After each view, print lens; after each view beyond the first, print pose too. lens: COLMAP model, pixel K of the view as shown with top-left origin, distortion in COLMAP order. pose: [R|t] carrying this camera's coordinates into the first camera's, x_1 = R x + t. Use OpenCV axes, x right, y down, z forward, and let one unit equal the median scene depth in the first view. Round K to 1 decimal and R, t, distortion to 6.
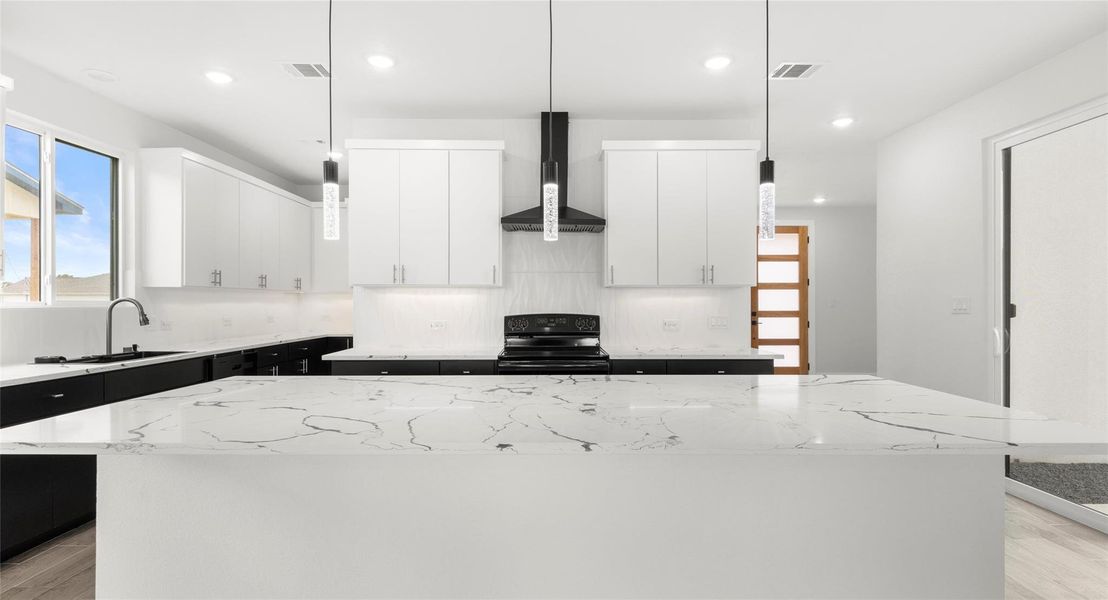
lens RADIAL K [[523.5, 0, 551.9], [0, 523.5, 303.8], [0, 0, 1]] dist [0.007164, -0.003679]
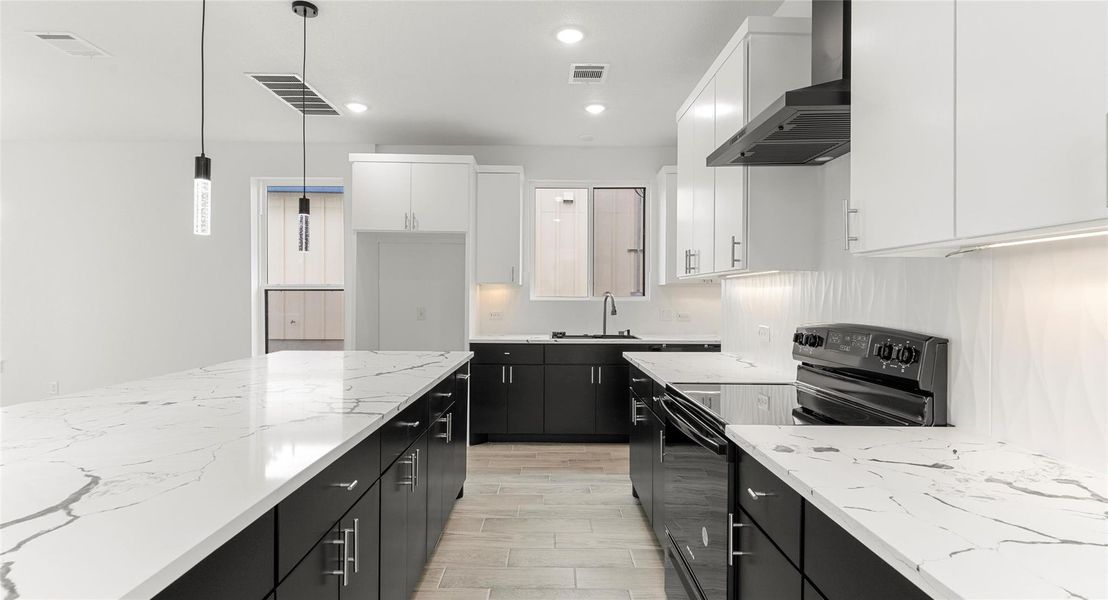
lens RADIAL K [[523.5, 0, 556.4], [0, 523.5, 296.9], [0, 0, 1]] dist [0.007164, -0.003679]
pose [[-0.017611, -0.000211, -0.999845, 0.463950], [-0.005906, 0.999983, -0.000107, -0.003119], [0.999827, 0.005903, -0.017612, 0.766788]]
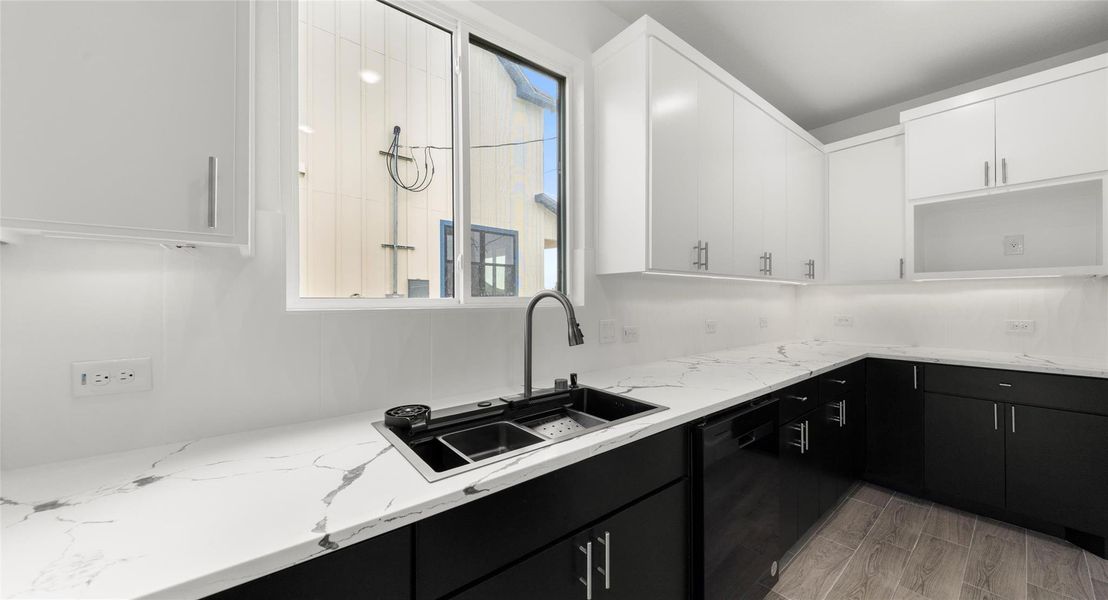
lens RADIAL K [[370.9, 0, 547.9], [0, 370.9, 301.5], [0, 0, 1]] dist [0.011414, -0.000014]
pose [[0.607443, 0.001862, -0.794361, -0.452088], [0.000643, 0.999996, 0.002836, -0.001007], [0.794363, -0.002233, 0.607439, 0.671773]]
